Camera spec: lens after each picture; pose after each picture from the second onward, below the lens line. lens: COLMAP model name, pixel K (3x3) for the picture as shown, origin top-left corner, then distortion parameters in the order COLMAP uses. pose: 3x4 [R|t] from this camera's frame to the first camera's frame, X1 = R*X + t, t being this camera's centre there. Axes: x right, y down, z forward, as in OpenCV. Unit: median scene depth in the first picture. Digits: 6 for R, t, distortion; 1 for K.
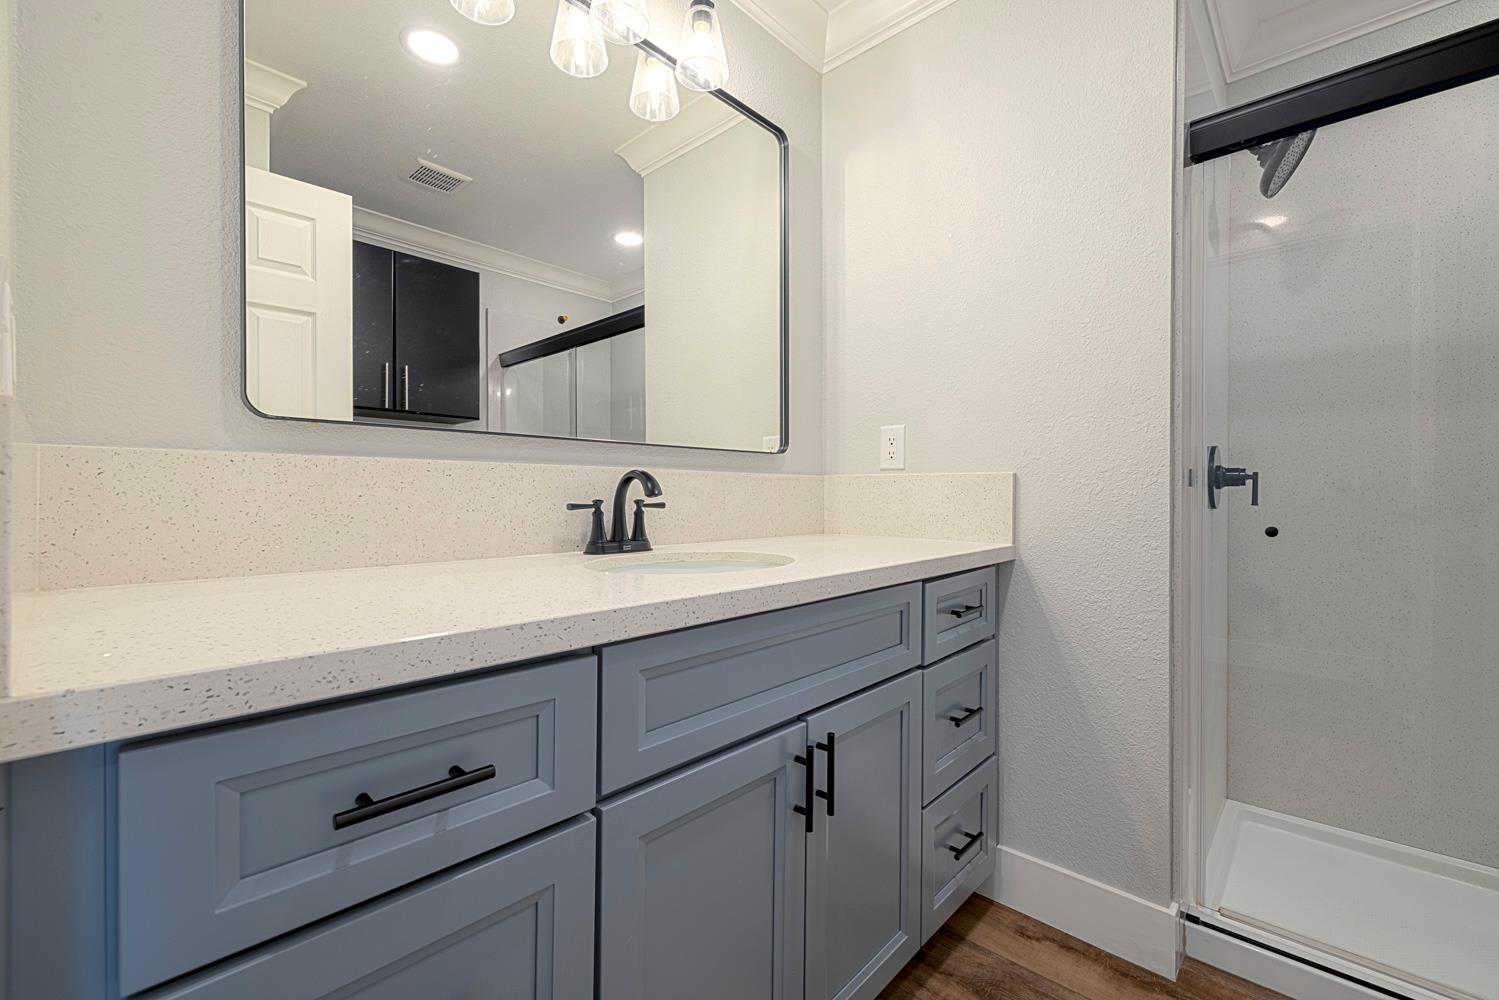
lens RADIAL K [[633.6, 0, 740.0], [0, 633.6, 496.5], [0, 0, 1]] dist [-0.002624, -0.000926]
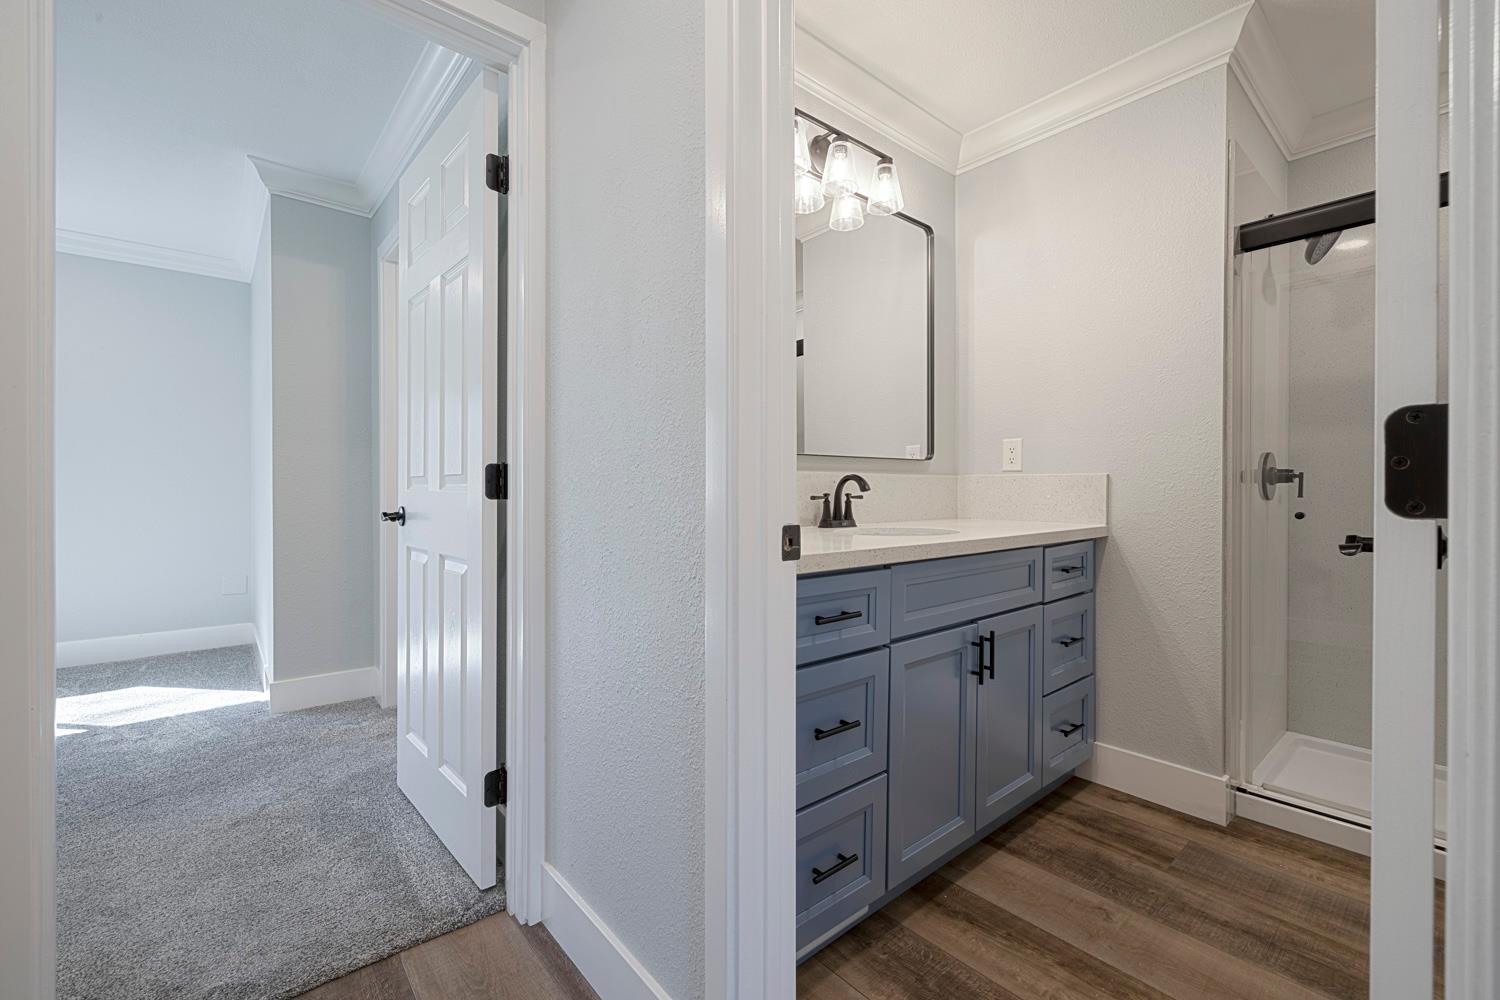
lens RADIAL K [[634.0, 0, 738.8], [0, 634.0, 492.1], [0, 0, 1]] dist [-0.002624, -0.000926]
pose [[0.992921, -0.000266, -0.118778, -0.235910], [0.000457, 0.999999, 0.001582, 0.000046], [0.118777, -0.001625, 0.992920, -0.547698]]
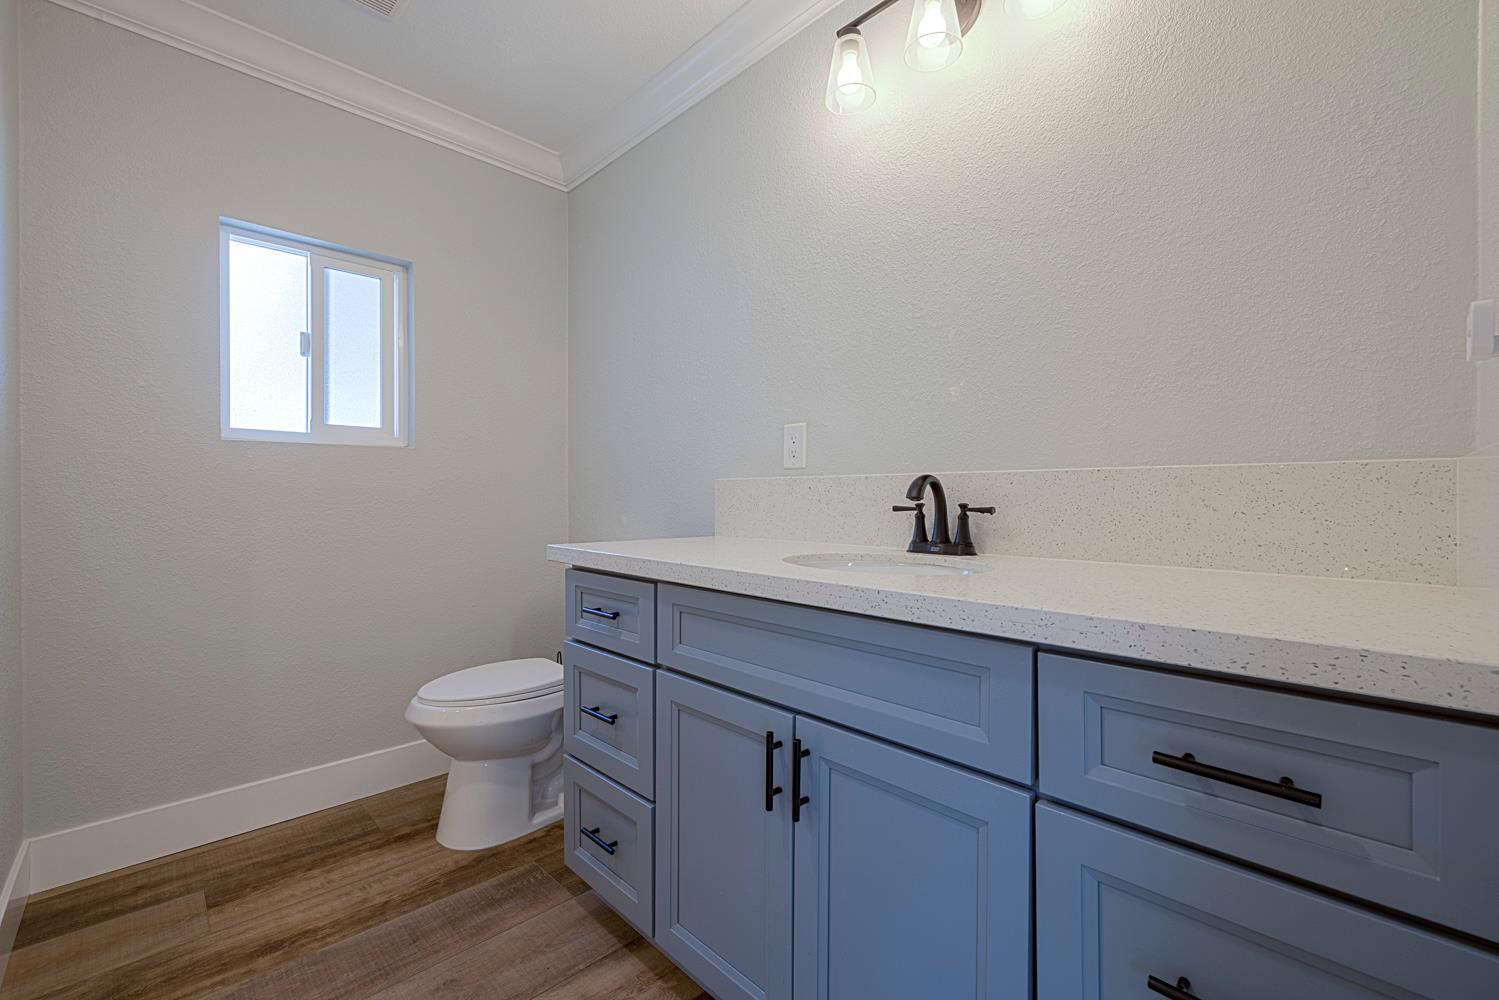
lens RADIAL K [[633.6, 0, 737.2], [0, 633.6, 497.6], [0, 0, 1]] dist [-0.002624, -0.000926]
pose [[-0.077096, -0.002691, -0.997020, 0.829613], [-0.005432, 0.999983, -0.002279, -0.000369], [0.997009, 0.005241, -0.077109, 0.715367]]
